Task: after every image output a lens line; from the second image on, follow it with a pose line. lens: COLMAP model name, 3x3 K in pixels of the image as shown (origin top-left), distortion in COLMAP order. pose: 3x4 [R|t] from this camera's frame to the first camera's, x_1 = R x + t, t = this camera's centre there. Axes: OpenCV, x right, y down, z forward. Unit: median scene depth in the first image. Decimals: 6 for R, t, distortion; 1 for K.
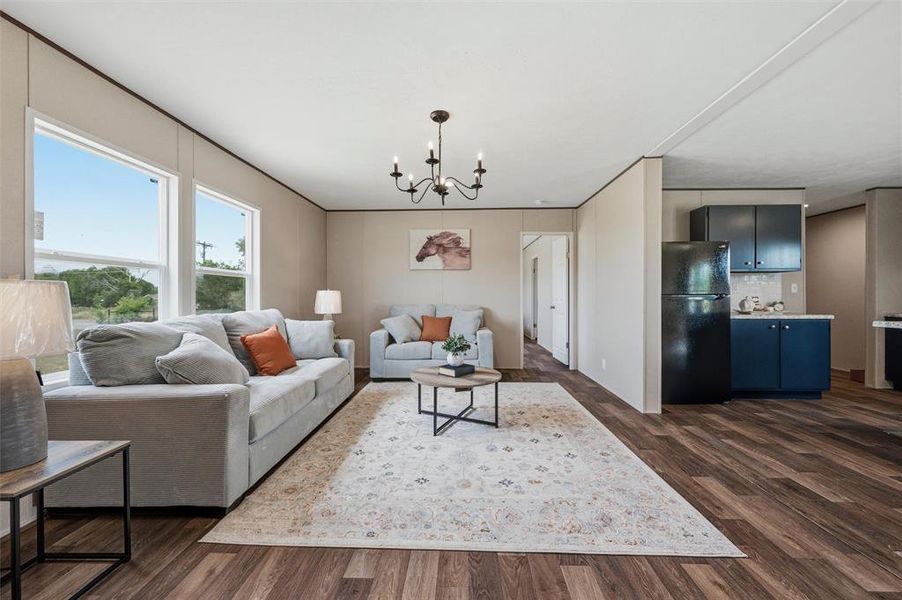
lens RADIAL K [[358.6, 0, 451.0], [0, 358.6, 300.0], [0, 0, 1]] dist [-0.002282, 0.000142]
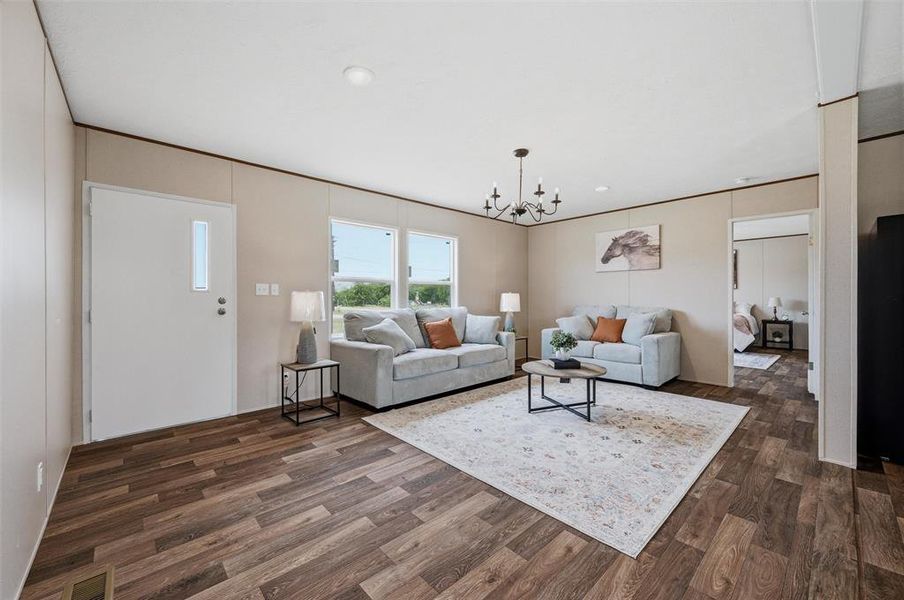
lens RADIAL K [[359.4, 0, 452.0], [0, 359.4, 300.0], [0, 0, 1]] dist [-0.002282, 0.000142]
pose [[0.700390, 0.003943, -0.713750, 0.622542], [-0.007180, 0.999973, -0.001521, 0.000954], [0.713724, 0.006190, 0.700399, -0.037746]]
